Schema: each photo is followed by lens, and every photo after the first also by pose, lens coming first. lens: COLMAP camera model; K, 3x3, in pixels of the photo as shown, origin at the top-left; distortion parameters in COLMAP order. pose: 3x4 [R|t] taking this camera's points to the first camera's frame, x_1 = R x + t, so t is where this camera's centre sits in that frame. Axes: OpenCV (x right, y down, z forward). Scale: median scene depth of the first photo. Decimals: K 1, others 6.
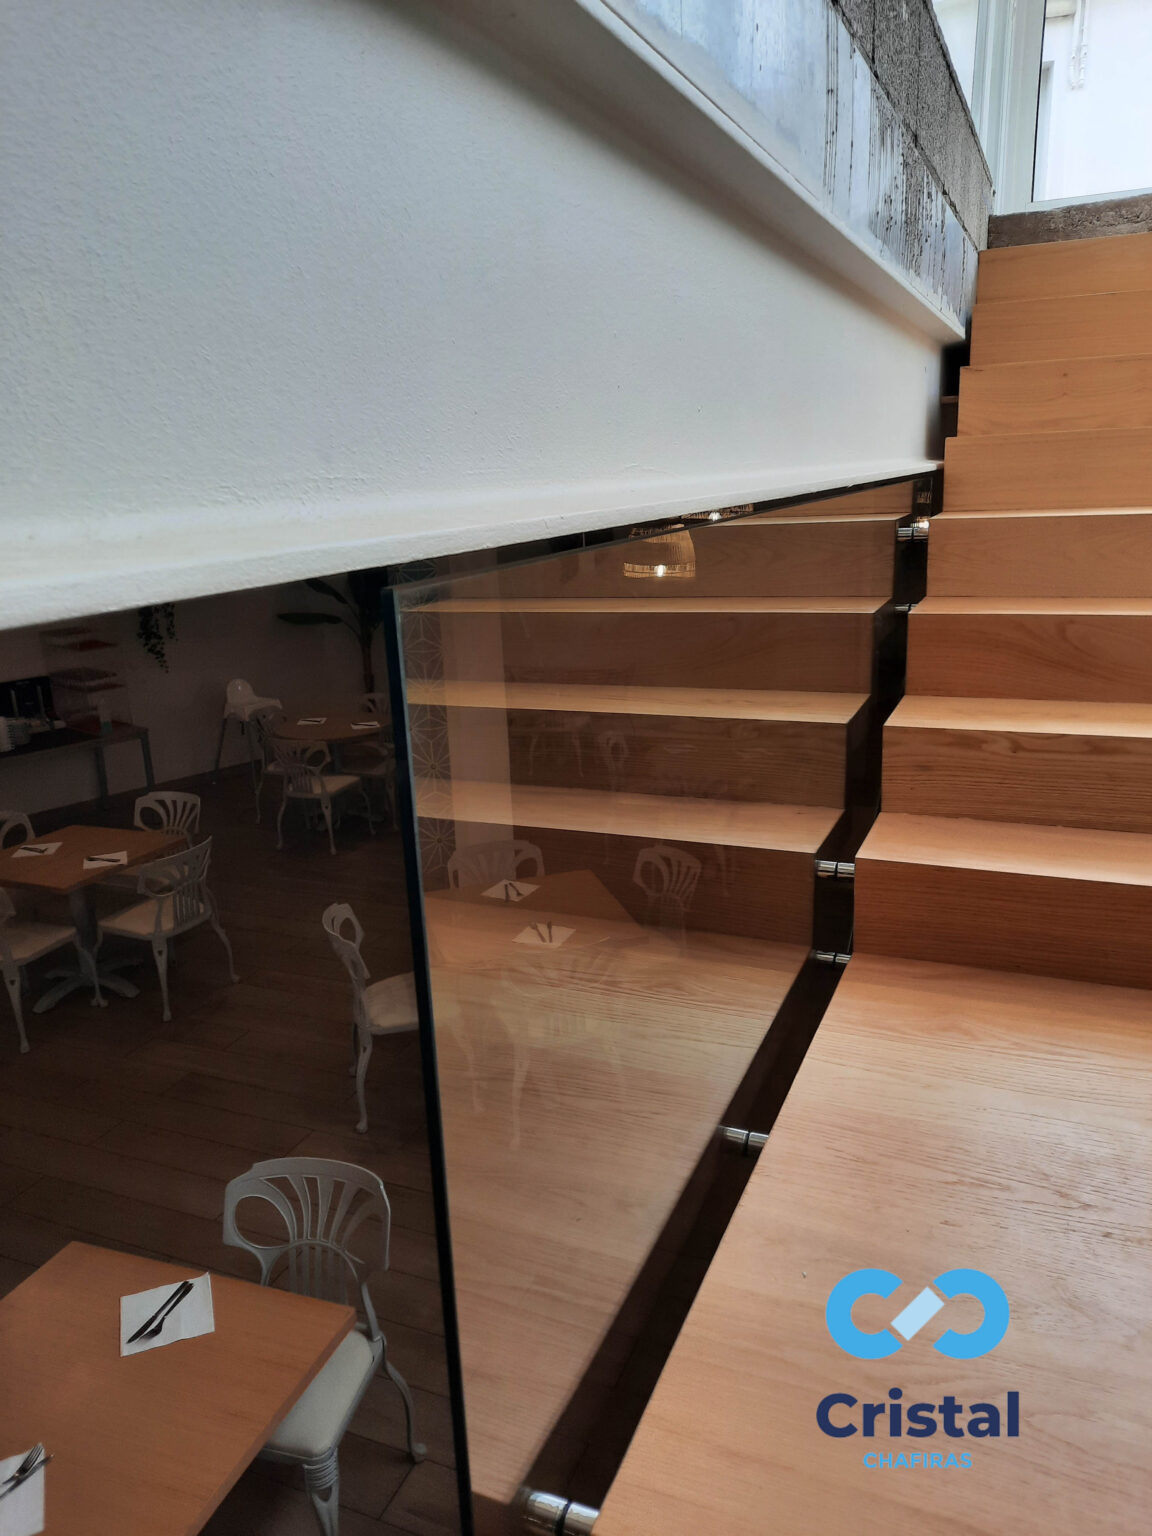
lens RADIAL K [[1142.4, 0, 576.0], [0, 1142.4, 768.0], [0, 0, 1]] dist [0.088162, -0.078749]
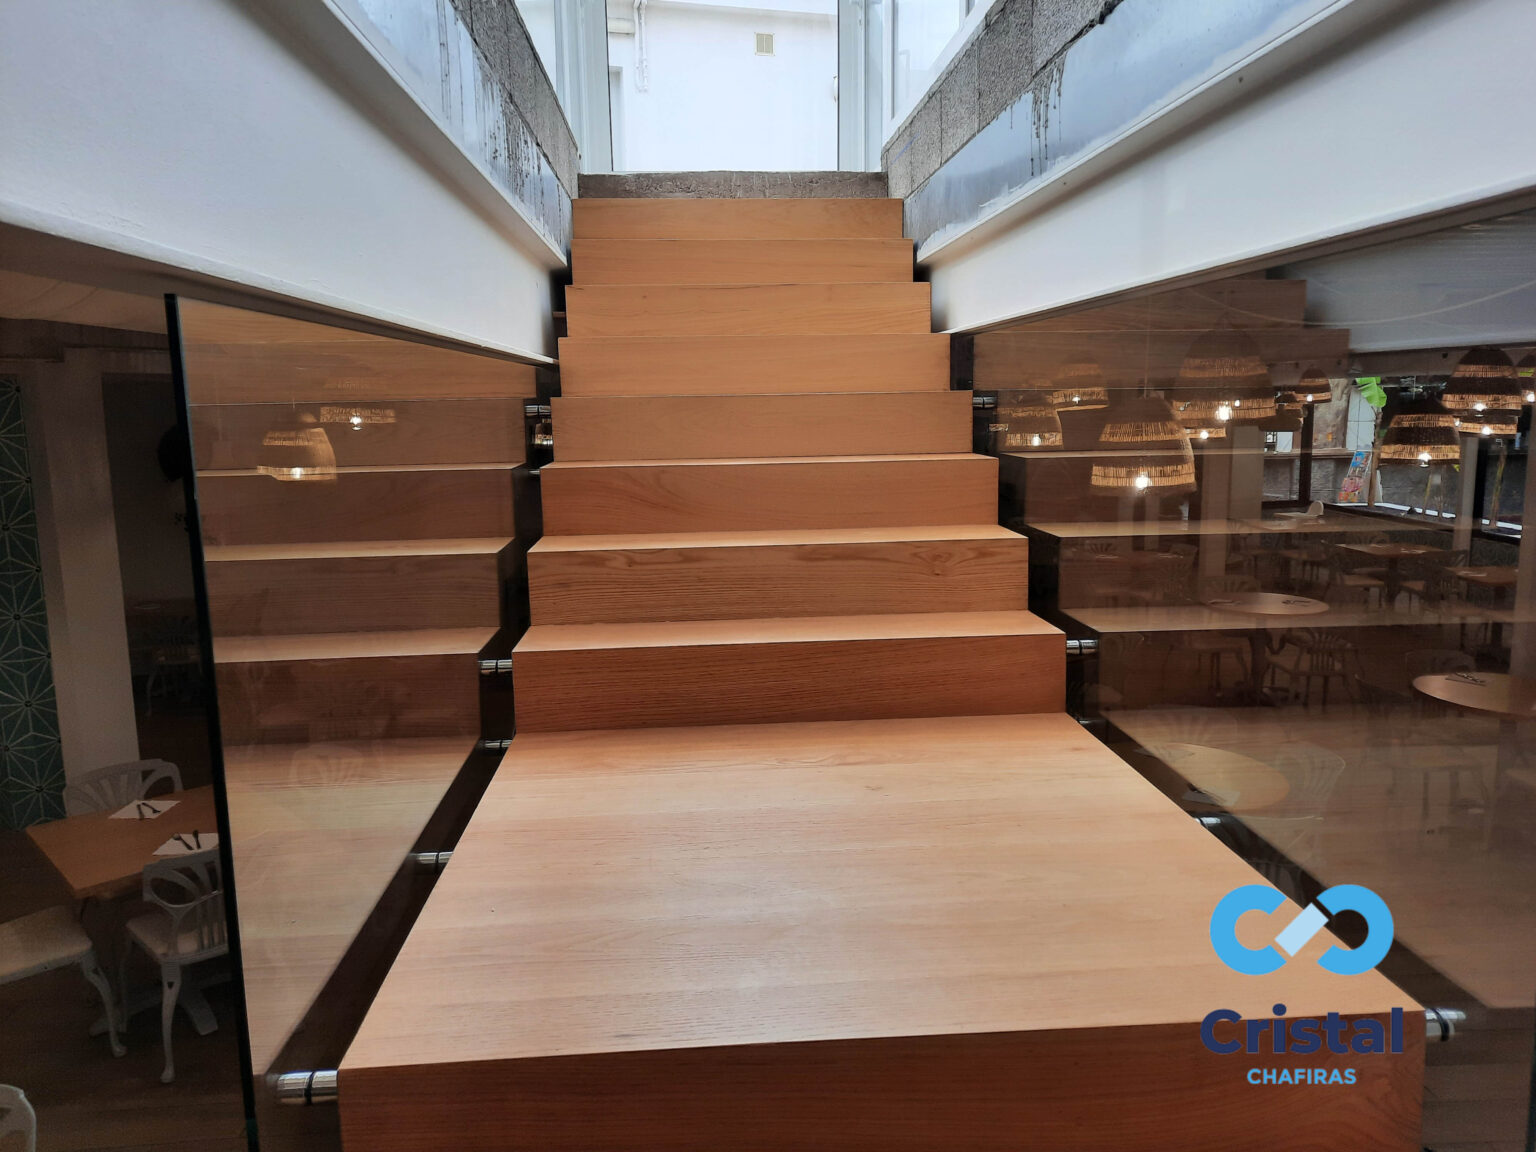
lens RADIAL K [[1157.3, 0, 794.4], [0, 1157.3, 573.8], [0, 0, 1]] dist [0.013730, 0.002232]
pose [[0.882703, -0.045702, 0.467703, -0.050936], [0.101316, 0.990362, -0.094441, 0.124890], [-0.458879, 0.130749, 0.878826, -0.182964]]
